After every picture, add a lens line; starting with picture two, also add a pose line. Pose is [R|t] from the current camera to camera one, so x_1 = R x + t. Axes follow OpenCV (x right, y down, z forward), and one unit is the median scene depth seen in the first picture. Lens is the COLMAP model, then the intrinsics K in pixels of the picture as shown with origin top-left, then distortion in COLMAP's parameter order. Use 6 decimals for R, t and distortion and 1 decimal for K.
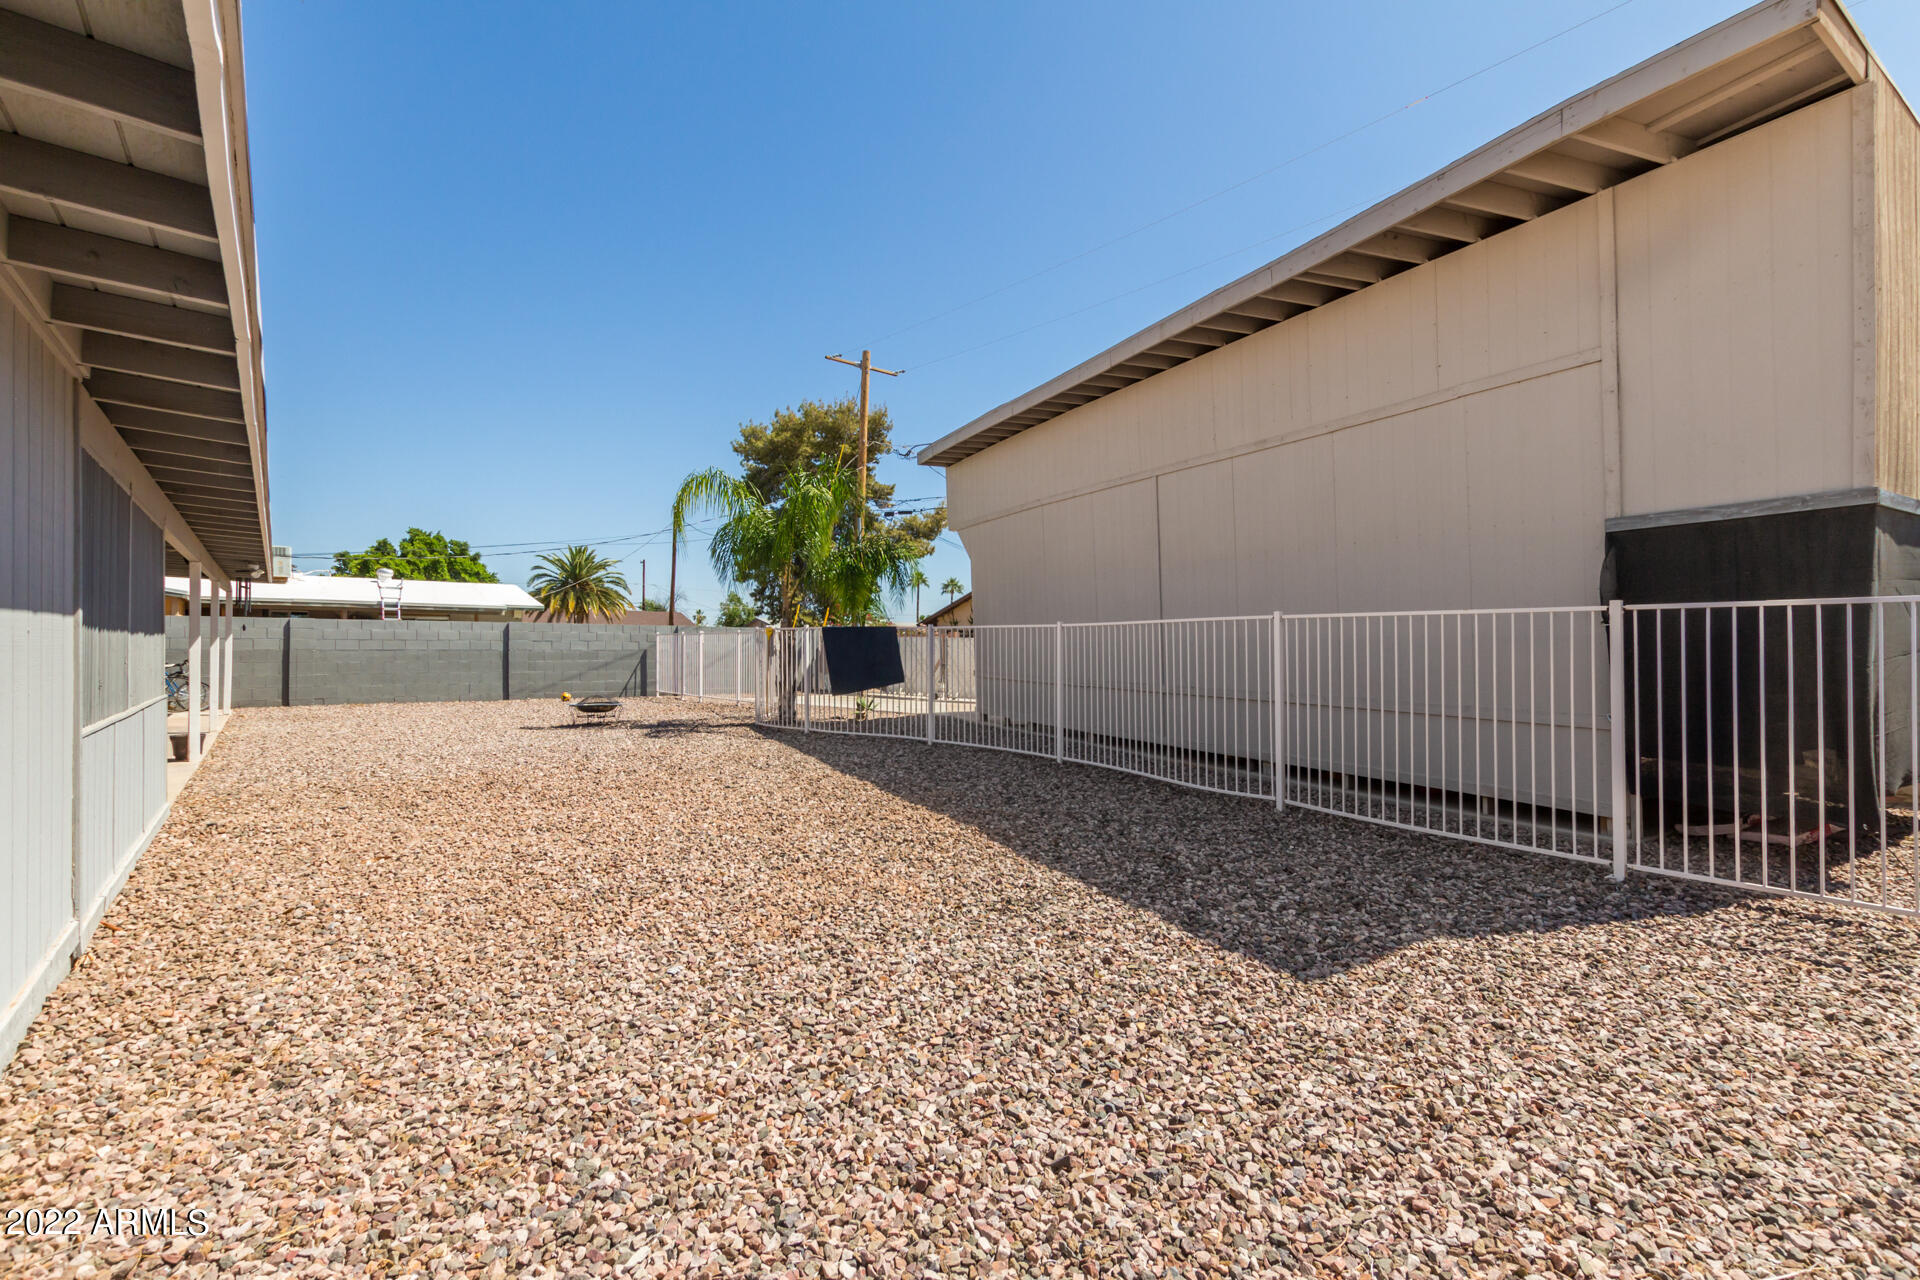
lens RADIAL K [[879.4, 0, 968.2], [0, 879.4, 640.0], [0, 0, 1]] dist [0.014647, -0.007218]
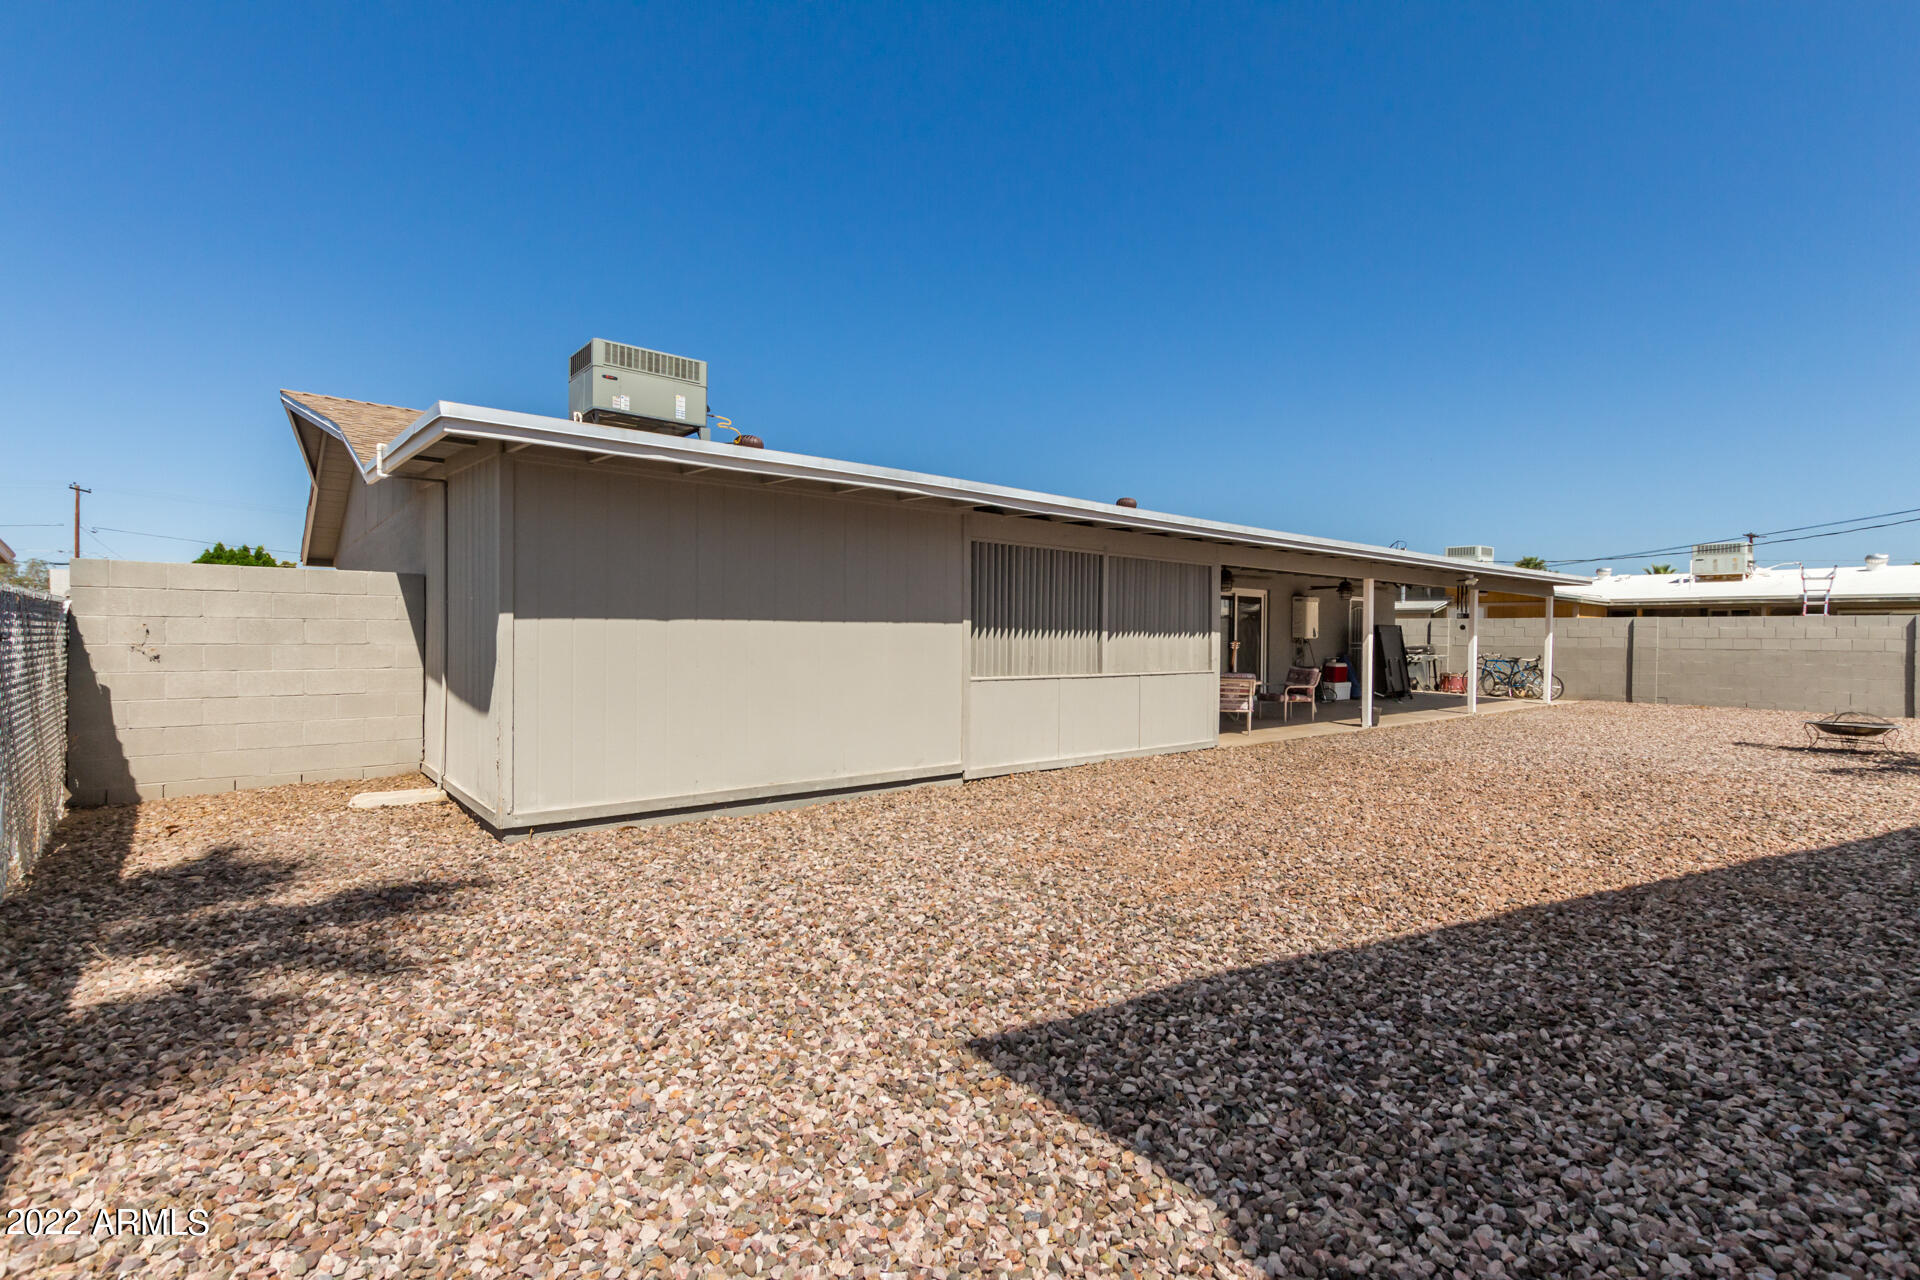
lens RADIAL K [[879.4, 0, 968.2], [0, 879.4, 640.0], [0, 0, 1]] dist [0.014647, -0.007218]
pose [[-0.008165, 0.000510, -0.999967, 0.327849], [-0.002546, 0.999997, 0.000531, 0.003540], [0.999963, 0.002550, -0.008164, 0.272571]]
